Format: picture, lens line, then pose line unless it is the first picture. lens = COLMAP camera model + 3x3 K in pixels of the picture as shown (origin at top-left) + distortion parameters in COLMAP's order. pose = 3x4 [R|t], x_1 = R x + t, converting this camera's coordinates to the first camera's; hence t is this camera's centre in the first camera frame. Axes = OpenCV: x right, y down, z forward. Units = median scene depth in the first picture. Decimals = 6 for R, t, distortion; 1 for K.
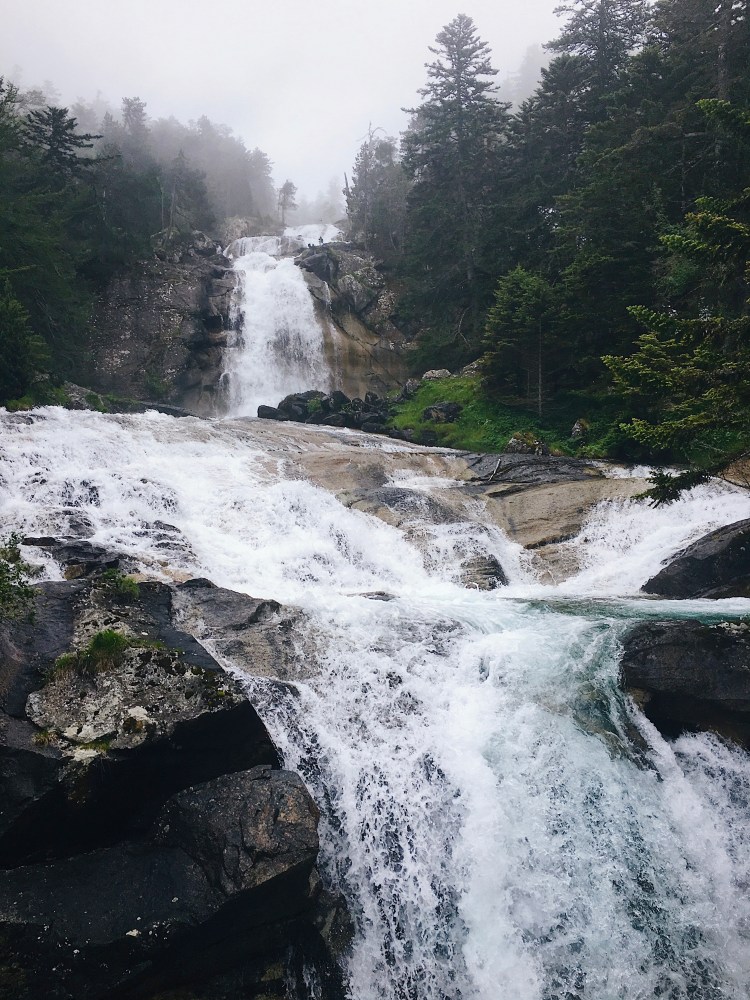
lens RADIAL K [[836.8, 0, 376.5], [0, 836.8, 499.0], [0, 0, 1]] dist [0.072700, -0.104067]
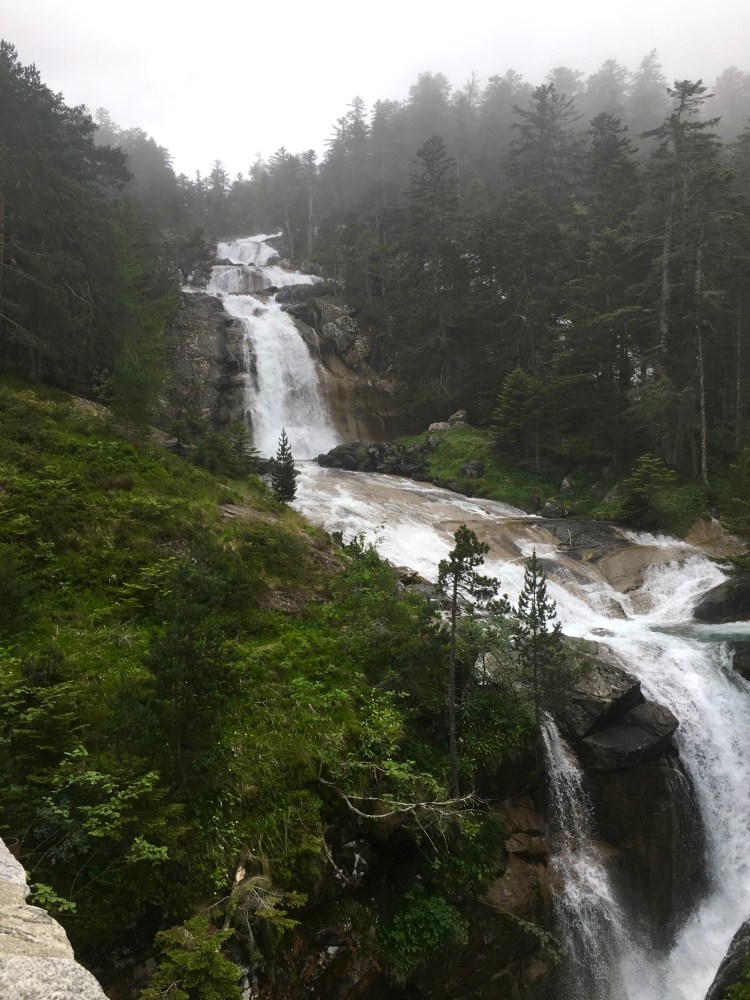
lens RADIAL K [[836.8, 0, 376.5], [0, 836.8, 499.0], [0, 0, 1]] dist [0.072700, -0.104067]
pose [[0.980704, -0.021932, 0.194264, -0.235563], [0.011009, 0.998306, 0.057125, -0.087025], [-0.195188, -0.053884, 0.979285, -0.256665]]
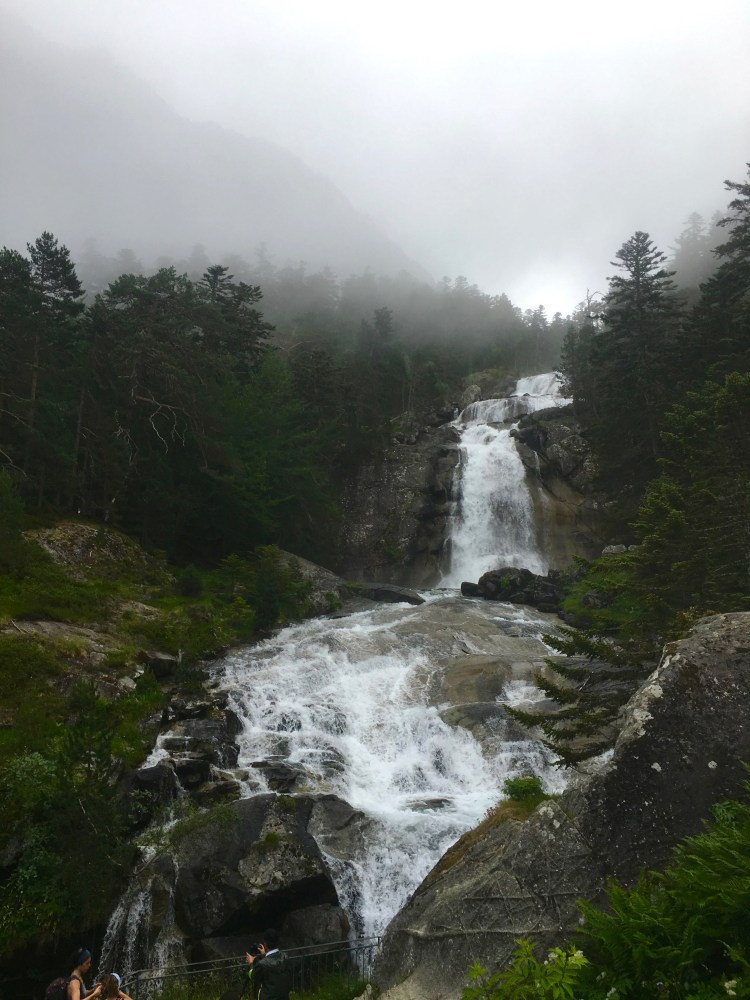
lens RADIAL K [[836.8, 0, 376.5], [0, 836.8, 499.0], [0, 0, 1]] dist [0.072700, -0.104067]
pose [[0.947911, -0.044553, -0.315405, 0.103227], [0.008564, 0.993377, -0.114580, -0.069285], [0.318421, 0.105910, 0.942014, -0.168441]]
